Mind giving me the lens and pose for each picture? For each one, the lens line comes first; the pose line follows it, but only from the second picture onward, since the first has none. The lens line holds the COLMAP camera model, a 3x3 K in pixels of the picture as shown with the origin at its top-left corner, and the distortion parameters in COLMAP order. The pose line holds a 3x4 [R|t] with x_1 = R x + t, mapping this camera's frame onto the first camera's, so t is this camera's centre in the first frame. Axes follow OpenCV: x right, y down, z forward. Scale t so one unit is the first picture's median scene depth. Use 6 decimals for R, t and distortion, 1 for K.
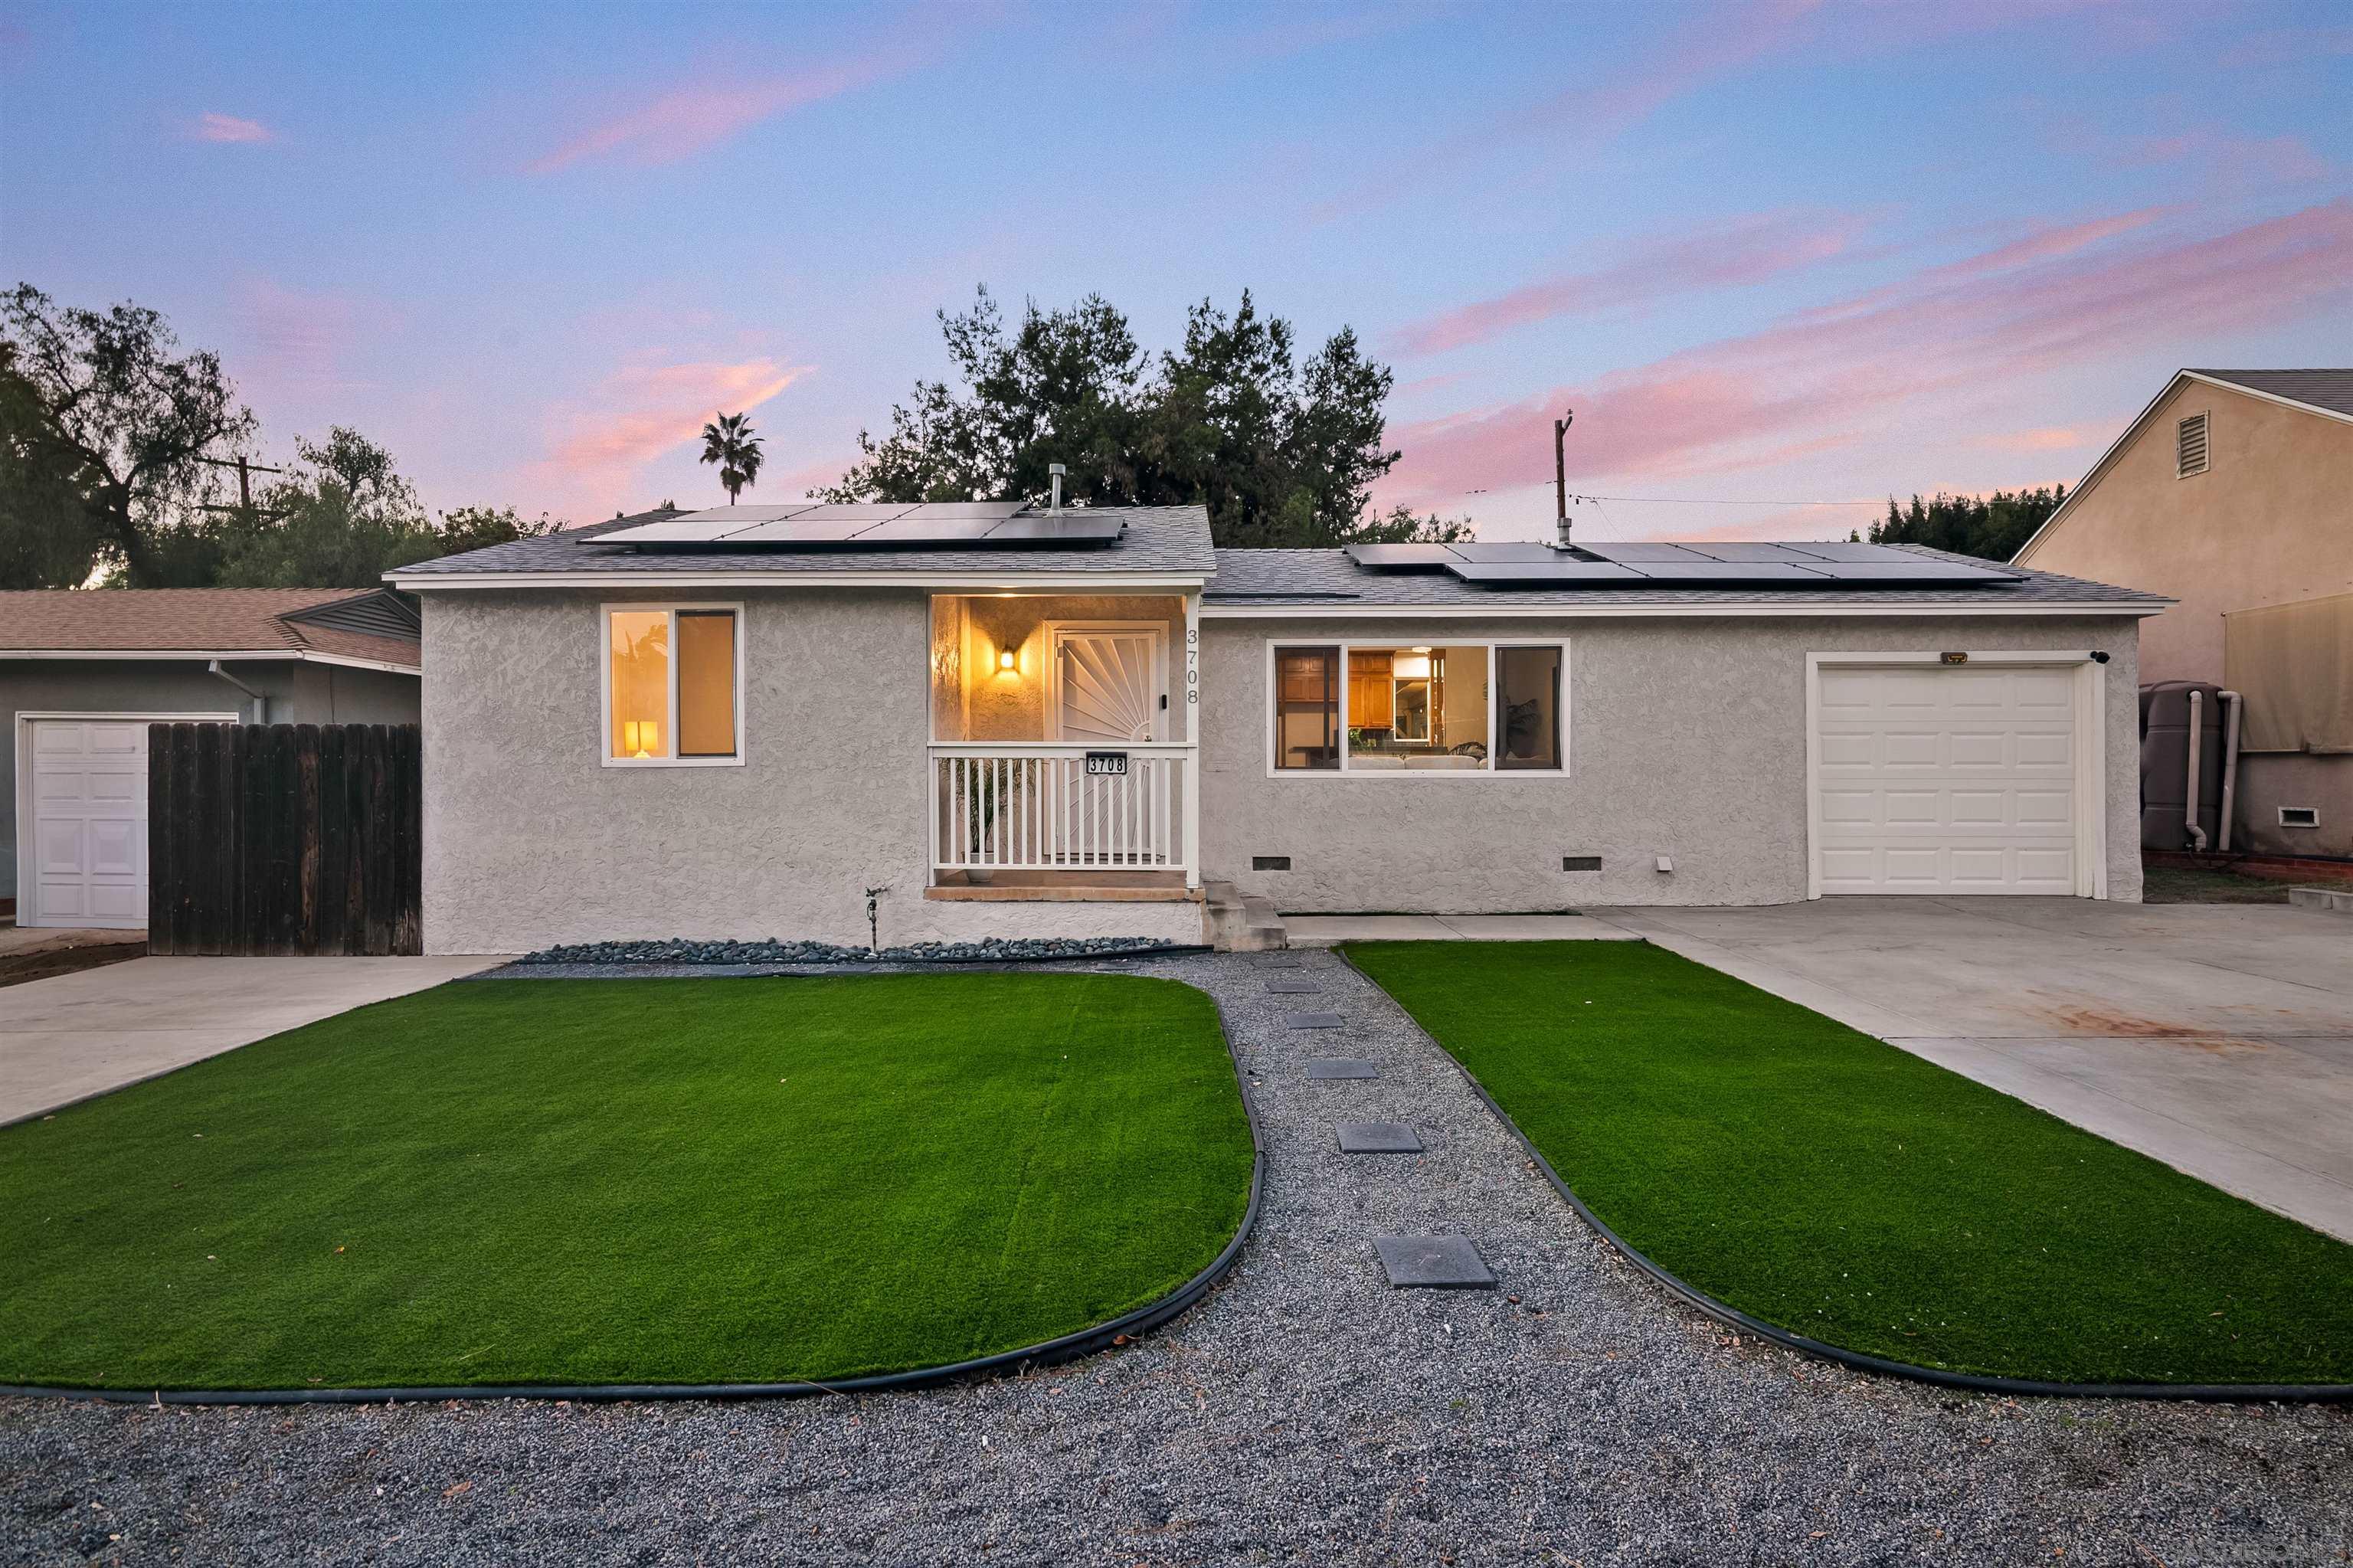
lens RADIAL K [[1174.2, 0, 1128.8], [0, 1174.2, 782.7], [0, 0, 1]] dist [-0.002159, -0.000066]
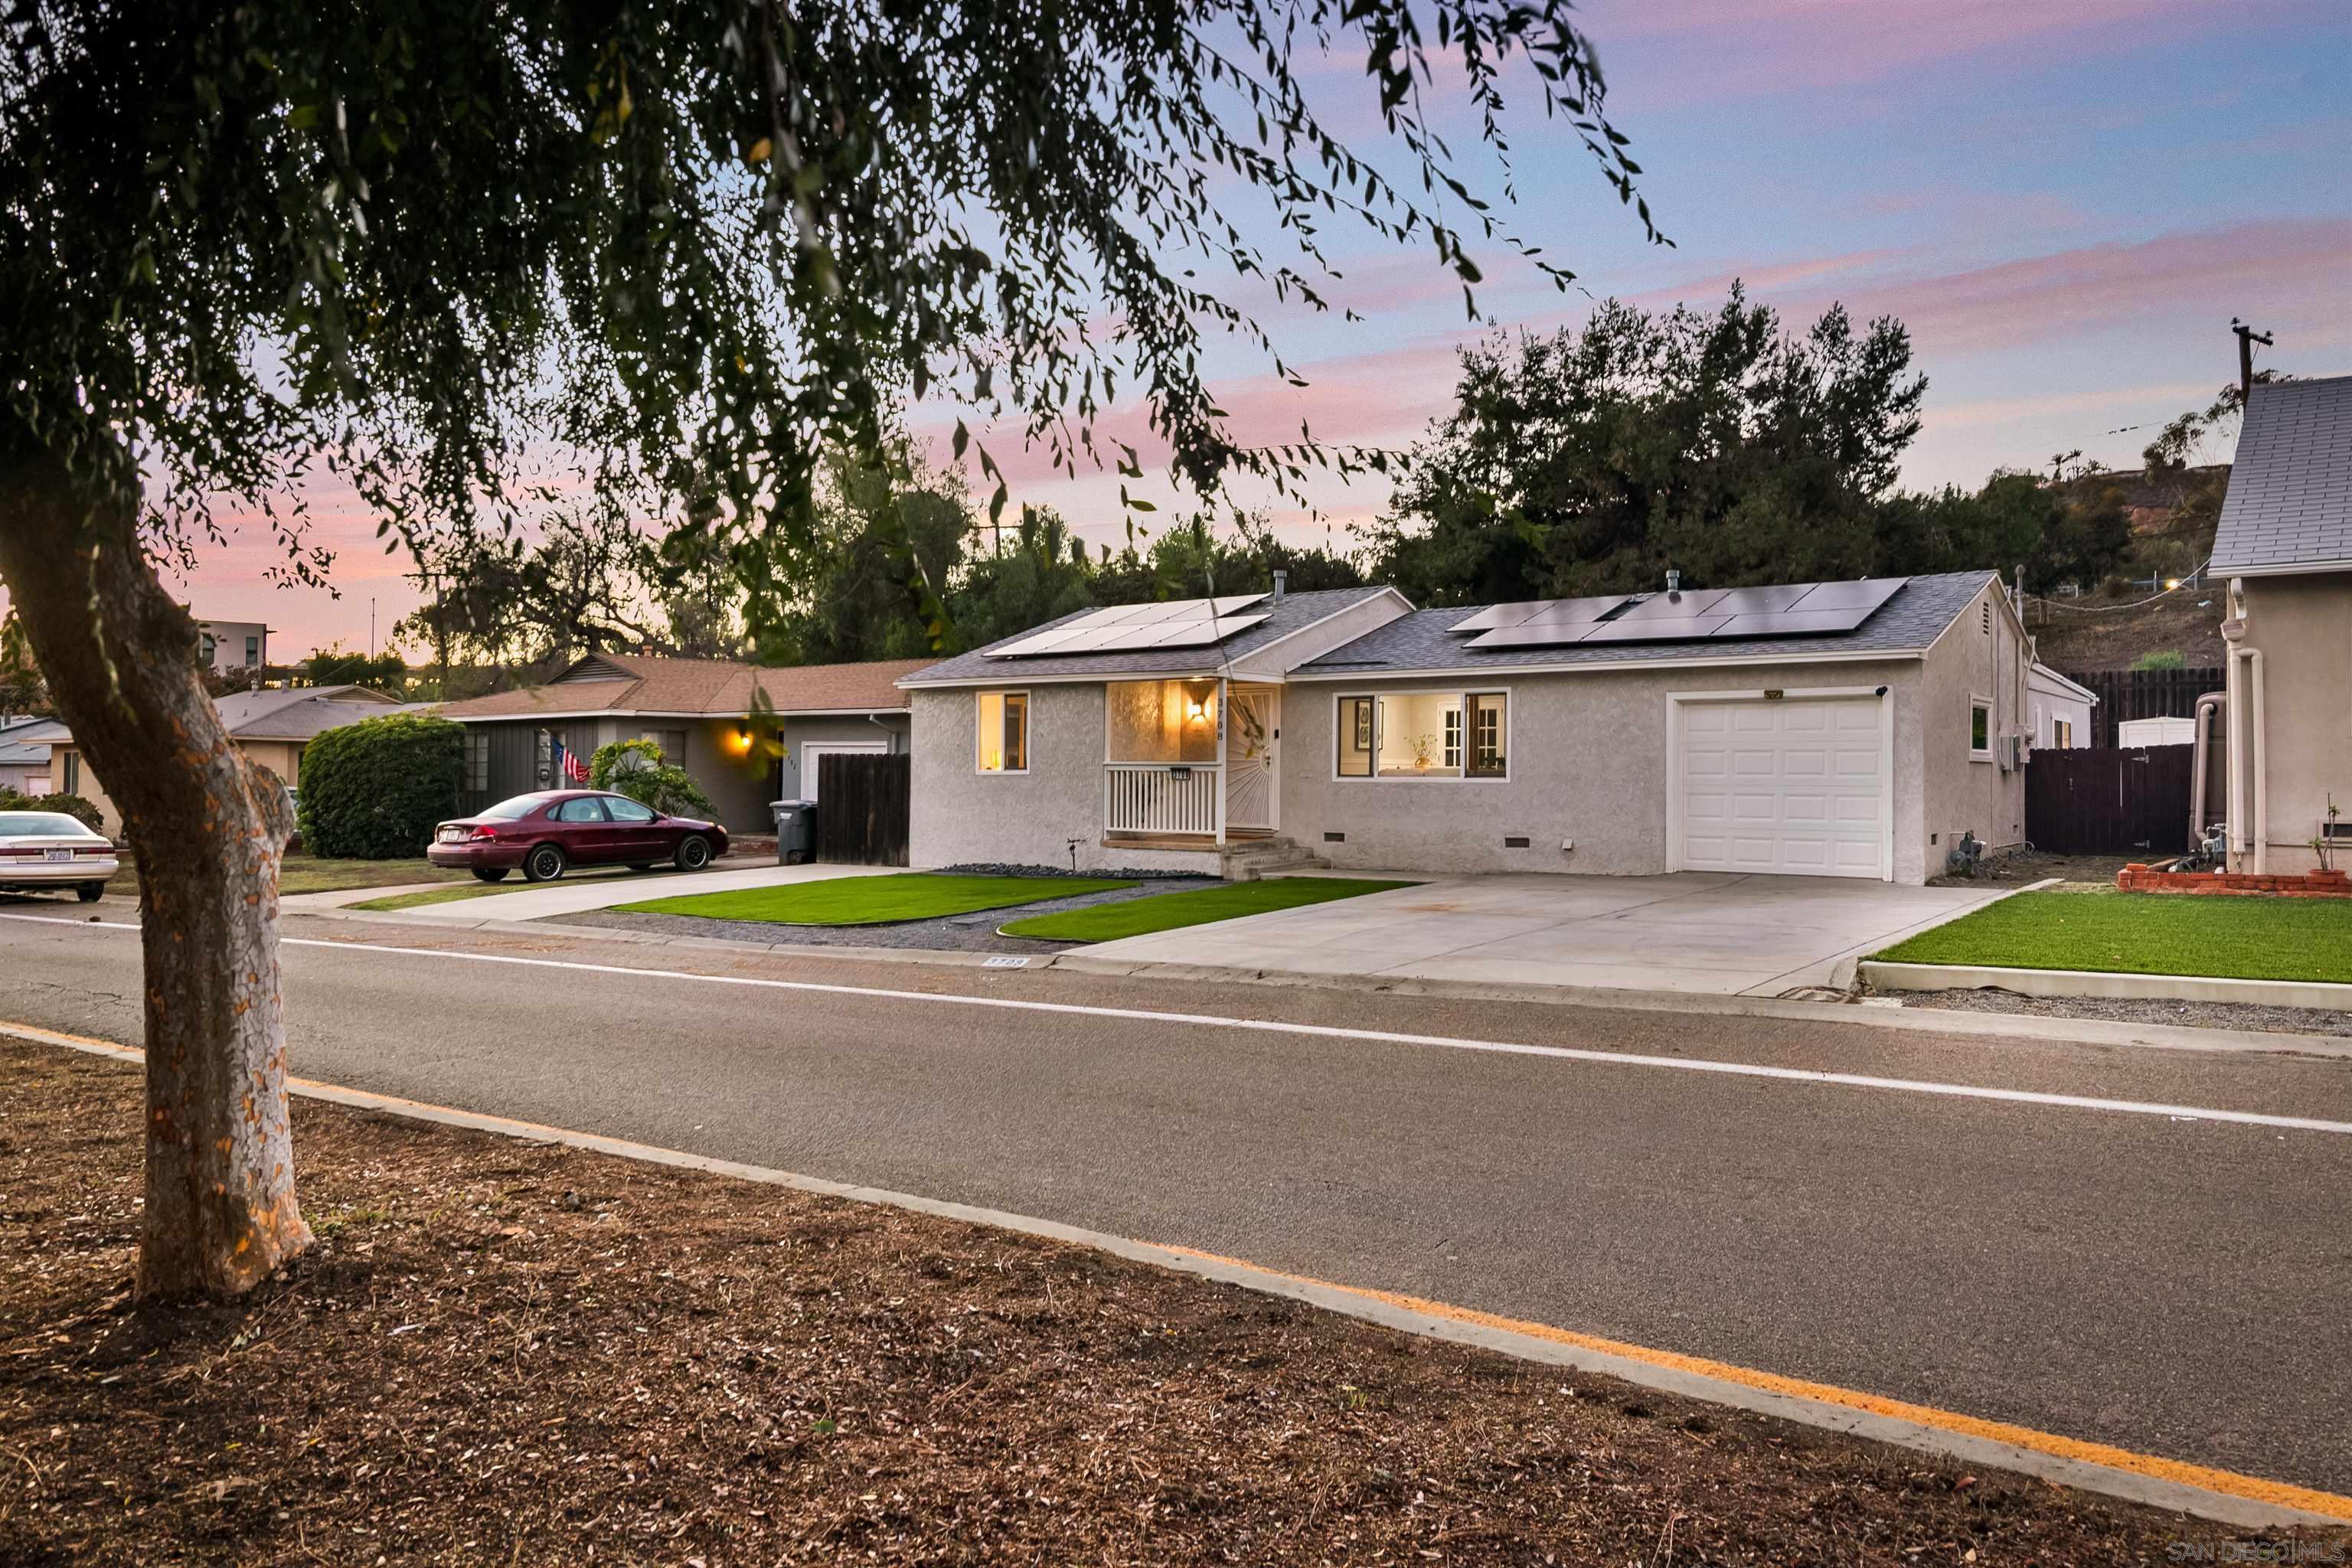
lens RADIAL K [[1577.1, 0, 1173.1], [0, 1577.1, 776.8], [0, 0, 1]] dist [0.000892, -0.000463]
pose [[0.818432, 0.003344, -0.574593, 1.340849], [-0.005052, 0.999986, -0.001376, -0.008527], [0.574581, 0.004029, 0.818438, -0.971895]]
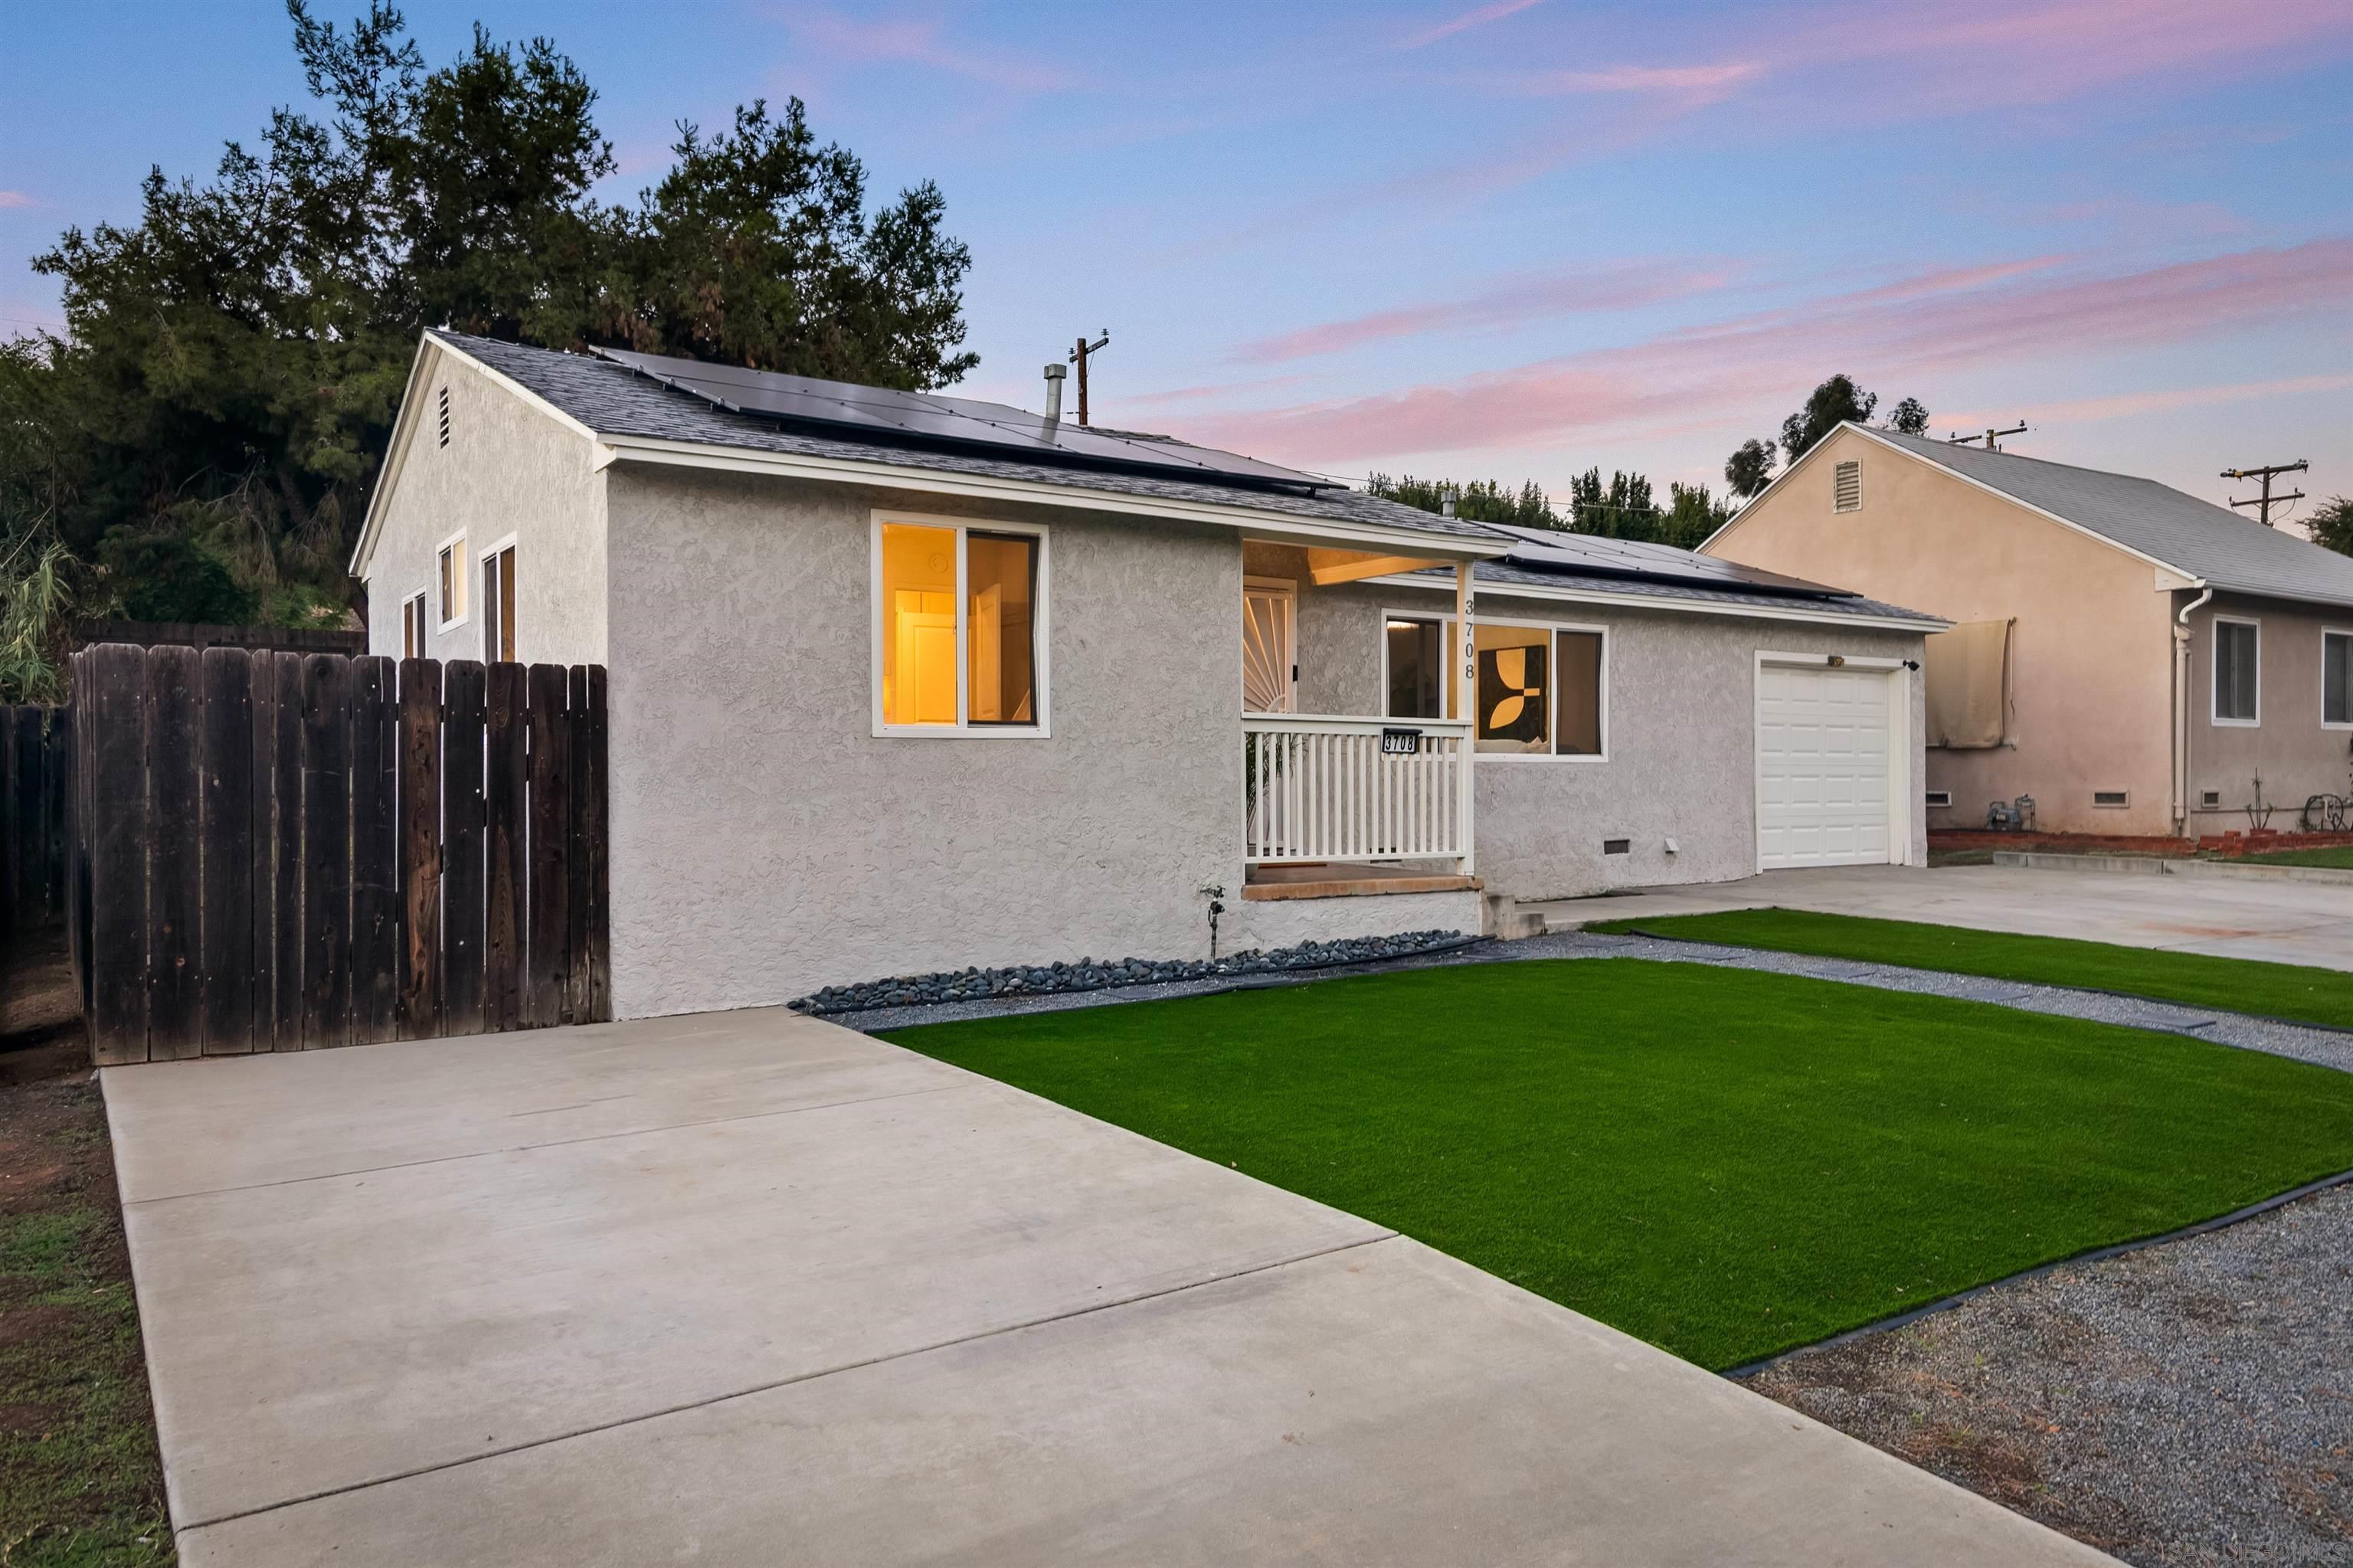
lens RADIAL K [[1644.4, 0, 1188.0], [0, 1644.4, 791.6], [0, 0, 1]] dist [0.028605, -0.000911]
pose [[0.807086, -0.003928, 0.590420, -0.884640], [0.001520, 0.999988, 0.004575, 0.015864], [-0.590432, -0.002795, 0.807083, 0.070478]]
